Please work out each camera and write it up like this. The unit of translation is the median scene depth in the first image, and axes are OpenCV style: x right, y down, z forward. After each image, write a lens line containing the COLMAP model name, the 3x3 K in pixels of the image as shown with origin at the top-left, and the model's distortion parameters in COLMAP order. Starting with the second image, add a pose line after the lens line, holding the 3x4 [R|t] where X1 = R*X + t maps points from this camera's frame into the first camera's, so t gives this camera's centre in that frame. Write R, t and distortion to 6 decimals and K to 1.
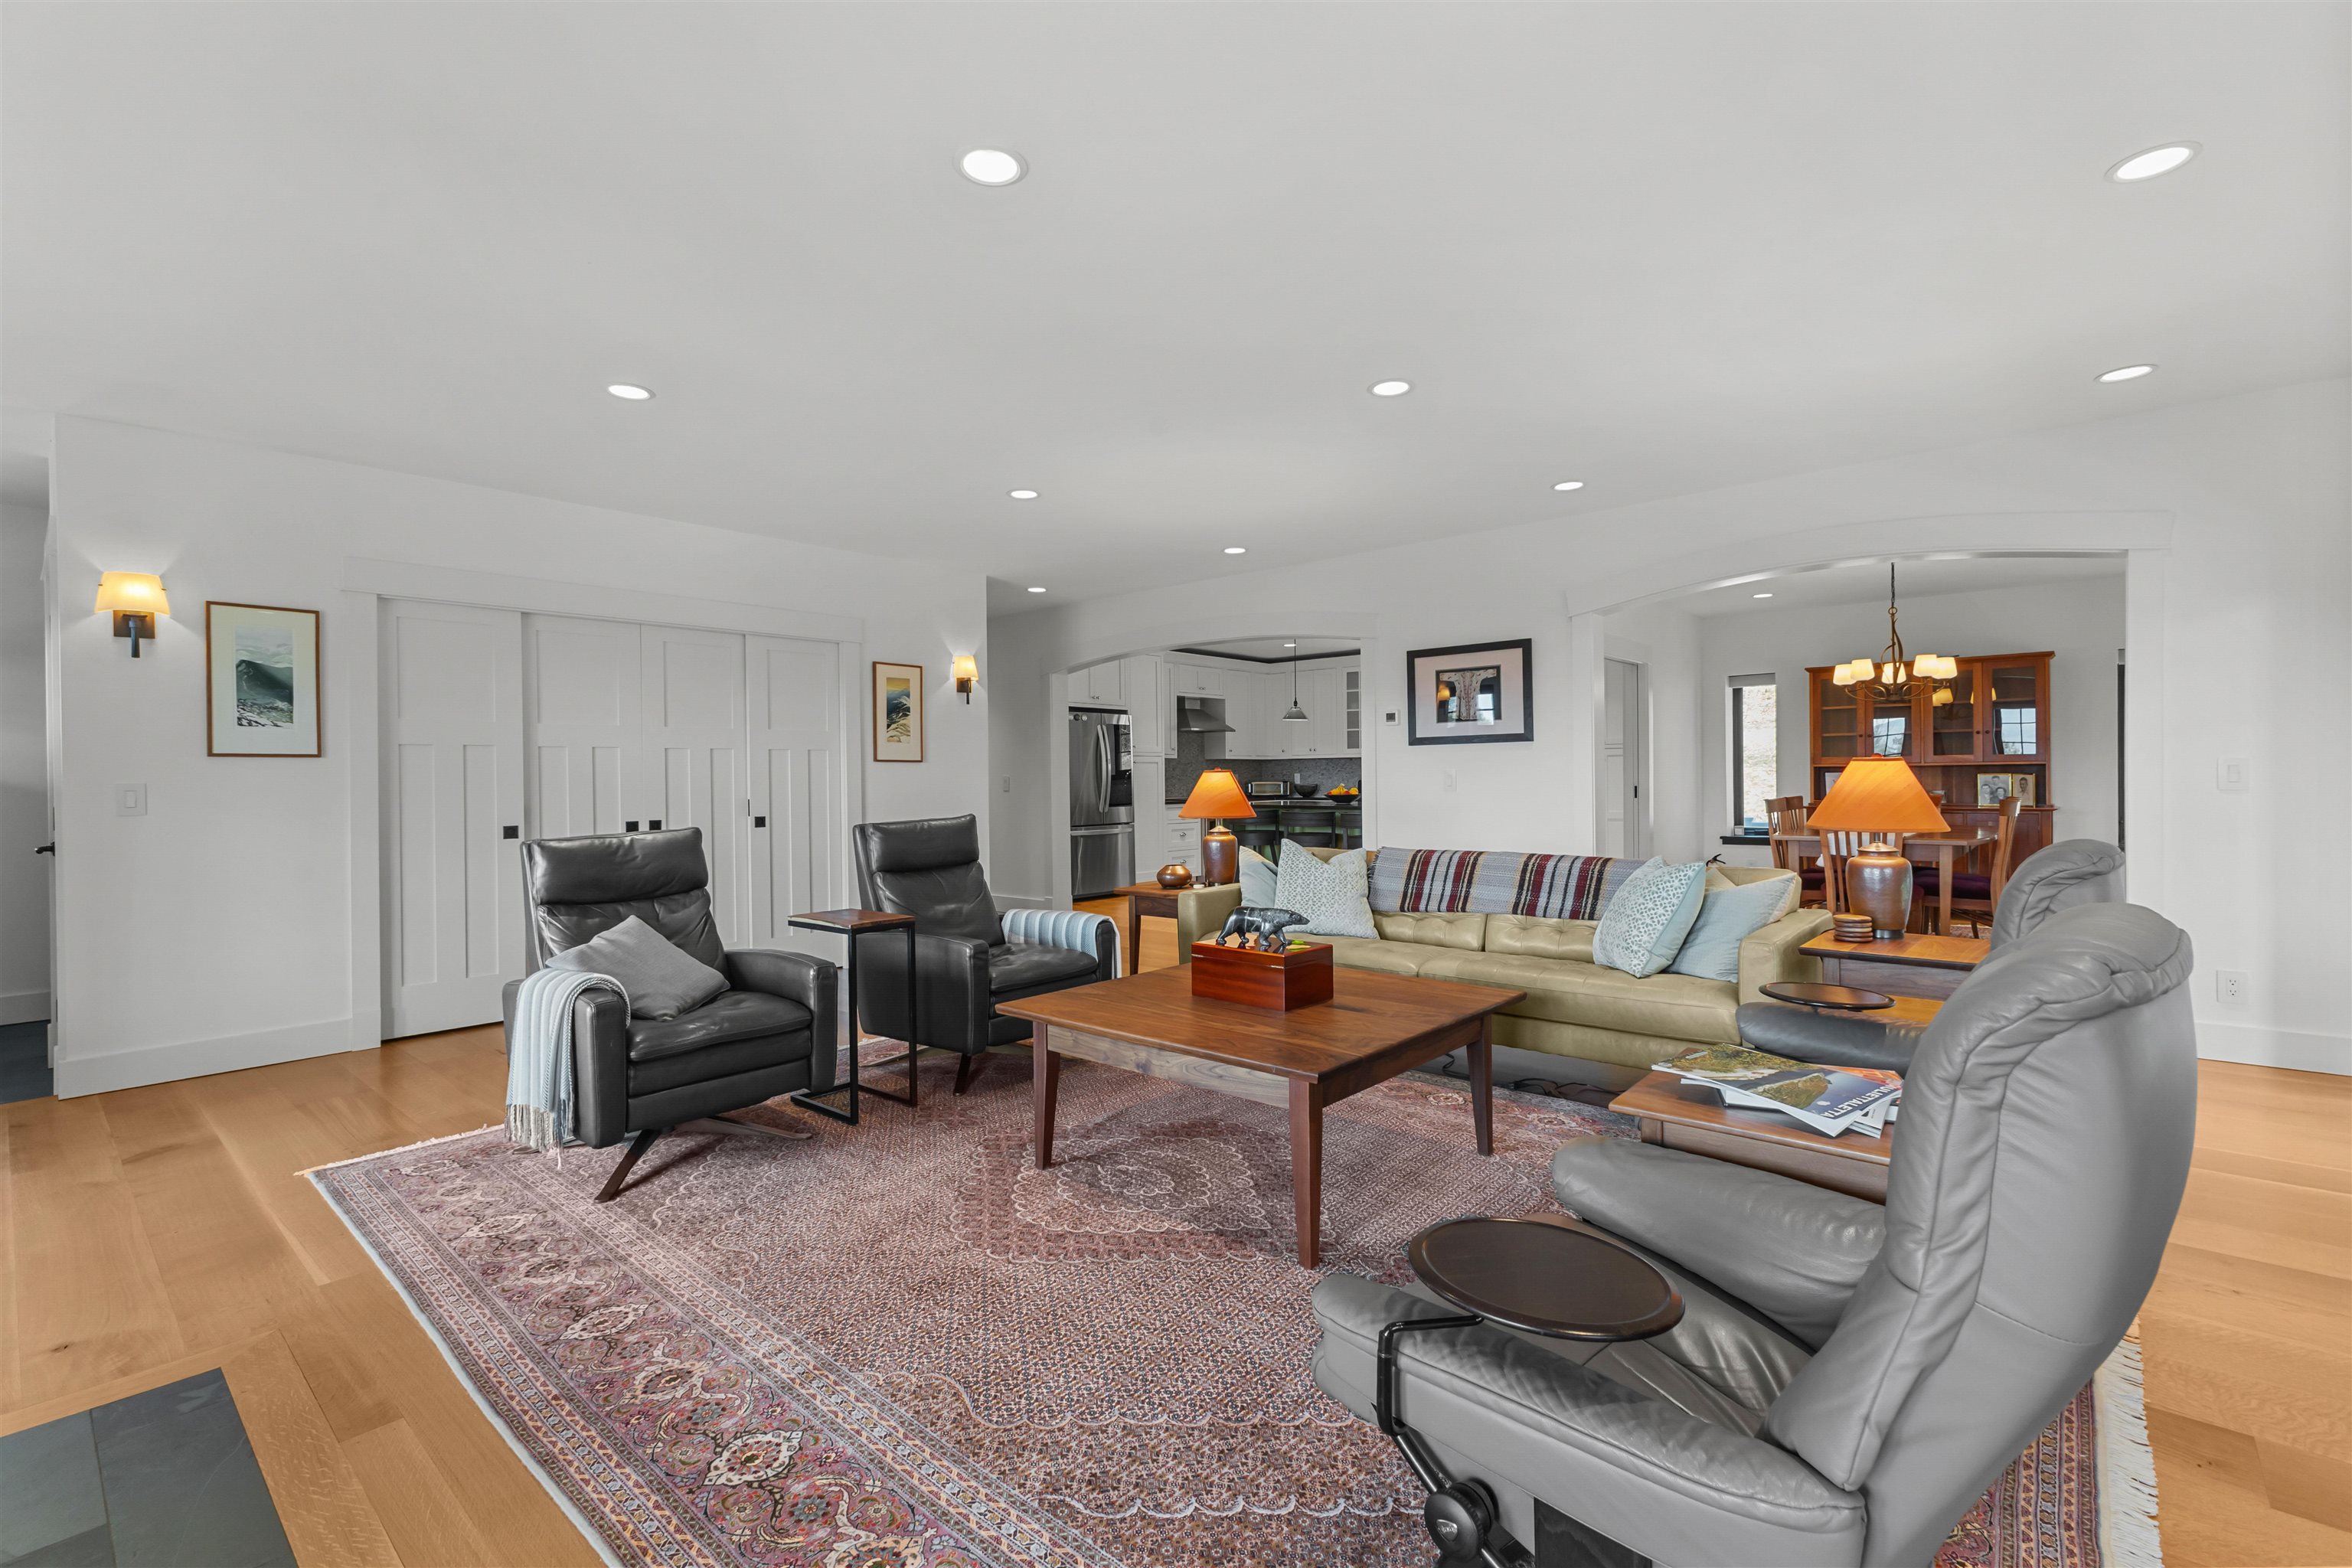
lens RADIAL K [[1015.3, 0, 1182.9], [0, 1015.3, 779.4], [0, 0, 1]] dist [-0.000175, -0.000442]
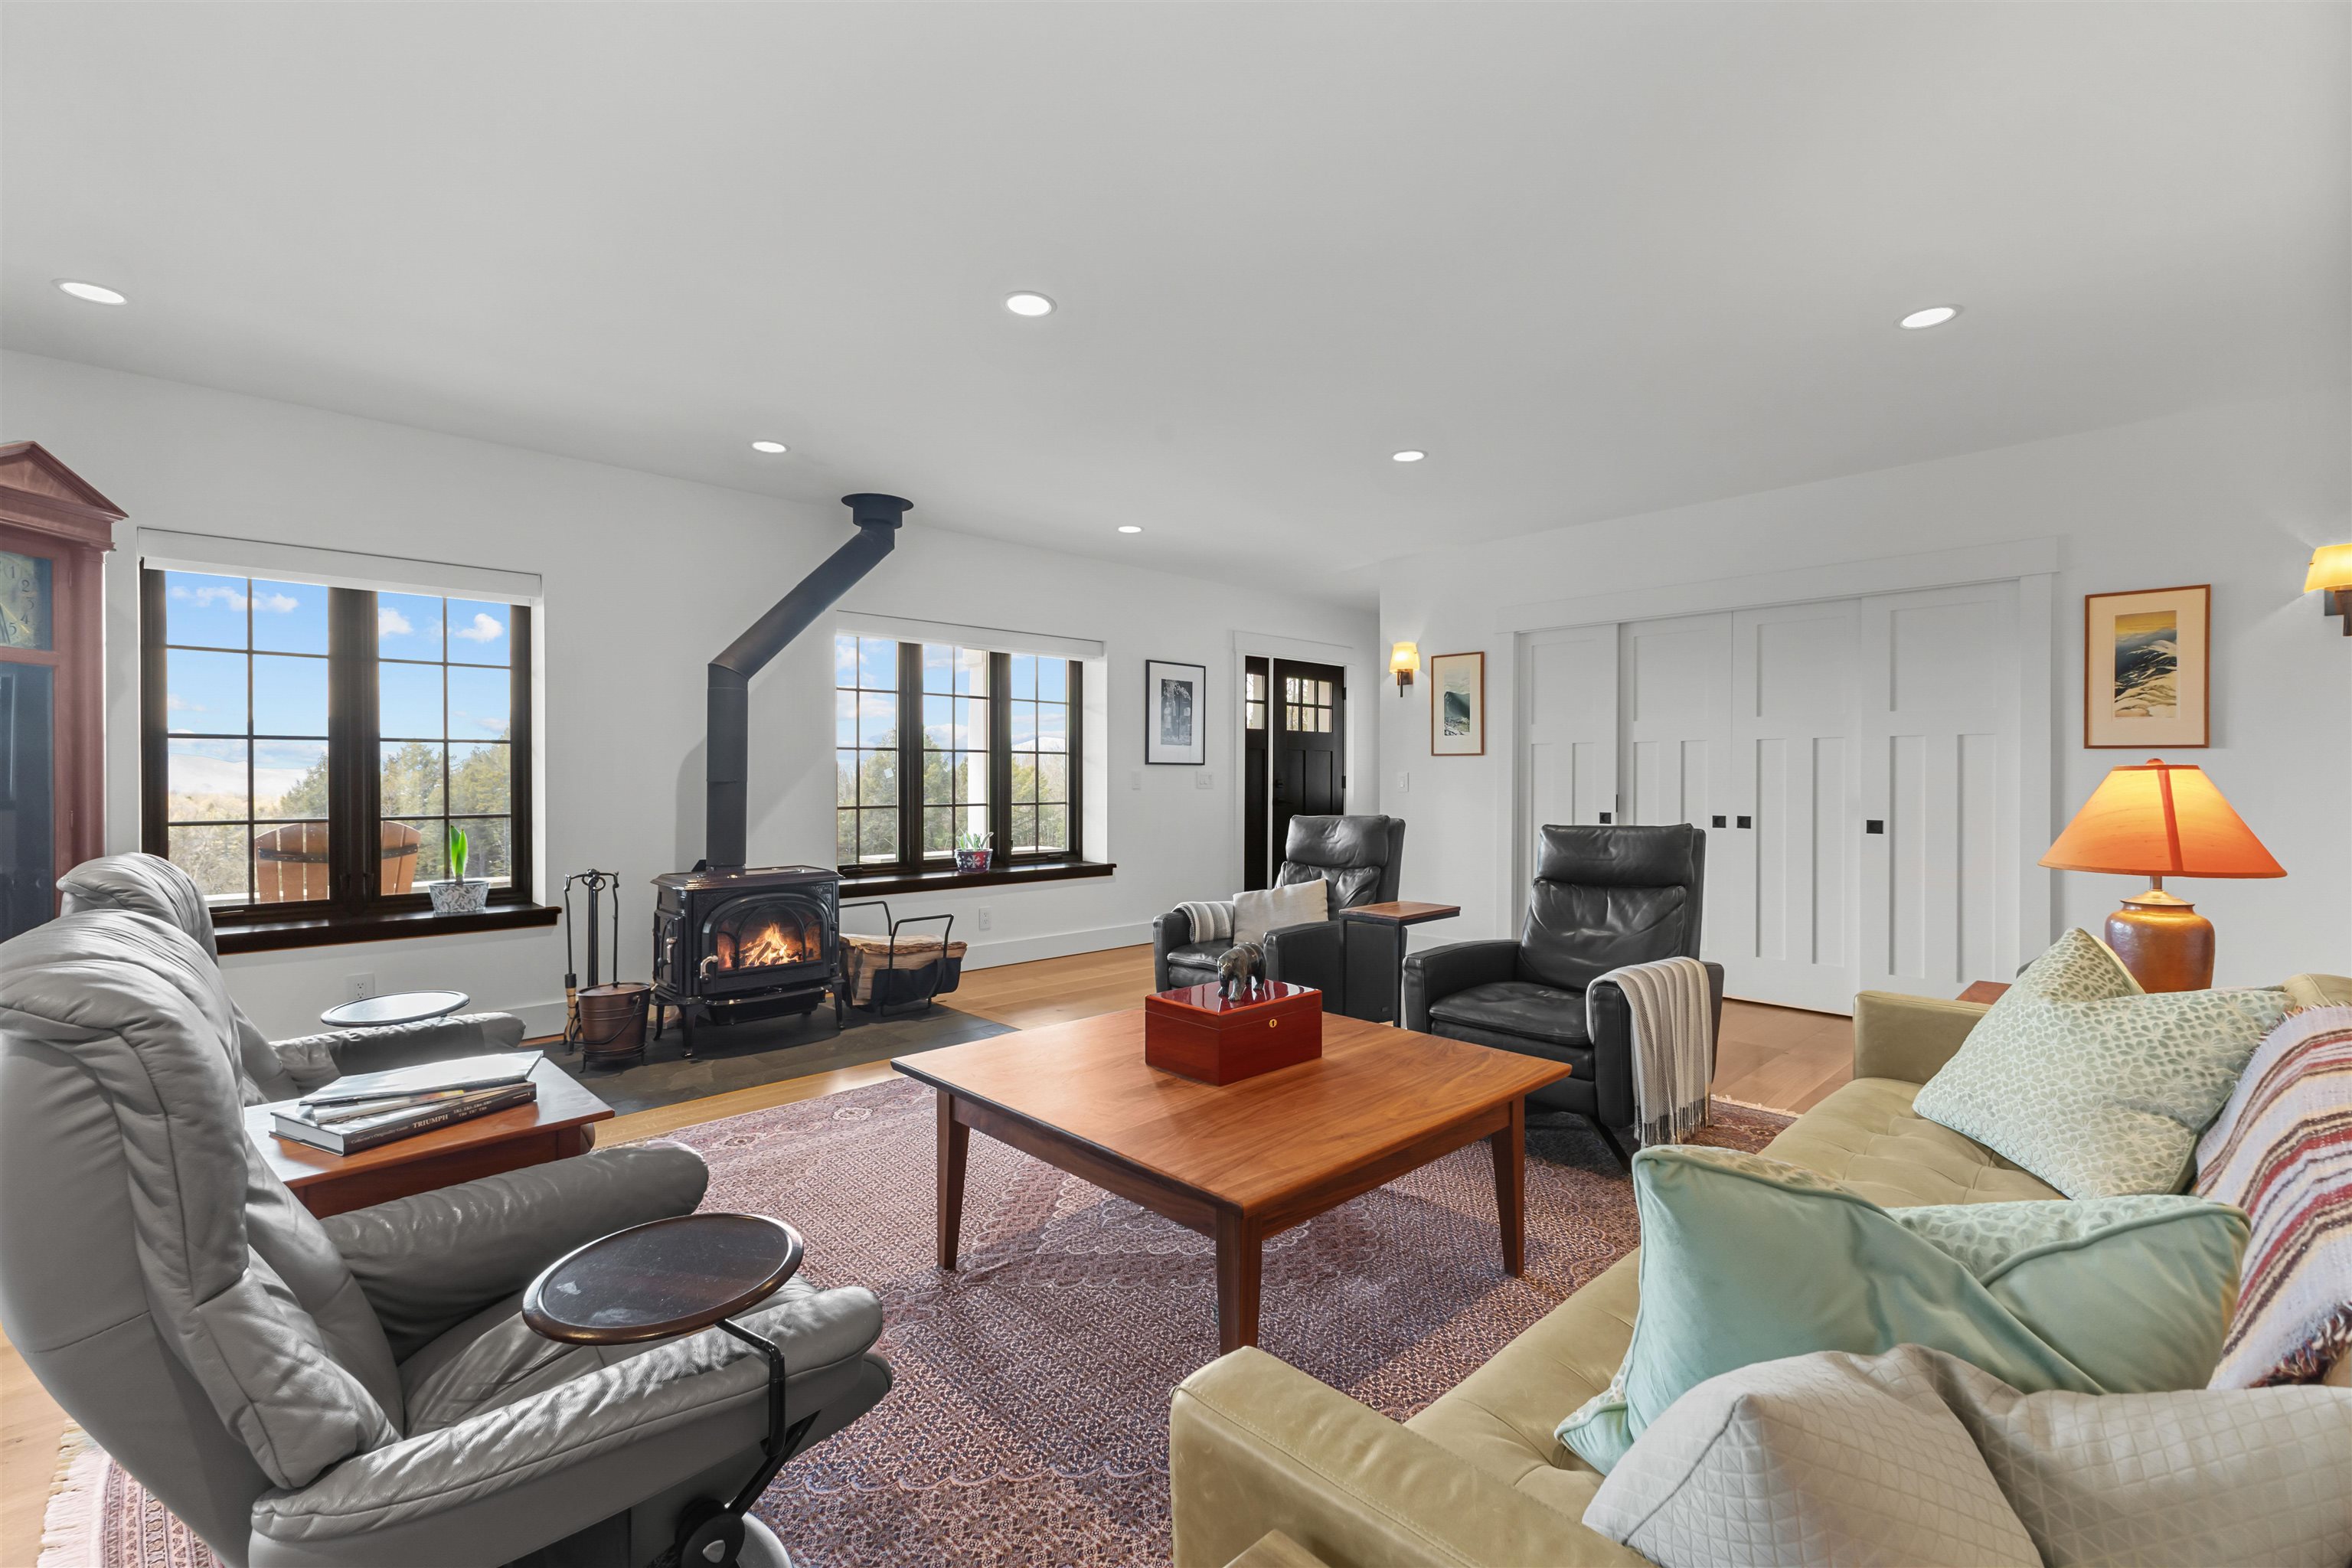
lens RADIAL K [[1015.3, 0, 1181.6], [0, 1015.3, 776.9], [0, 0, 1]] dist [-0.000175, -0.000442]
pose [[-0.100246, 0.012822, -0.994880, 0.484996], [-0.004453, 0.999901, 0.013336, -0.007107], [0.994953, 0.005767, -0.100179, 0.591337]]
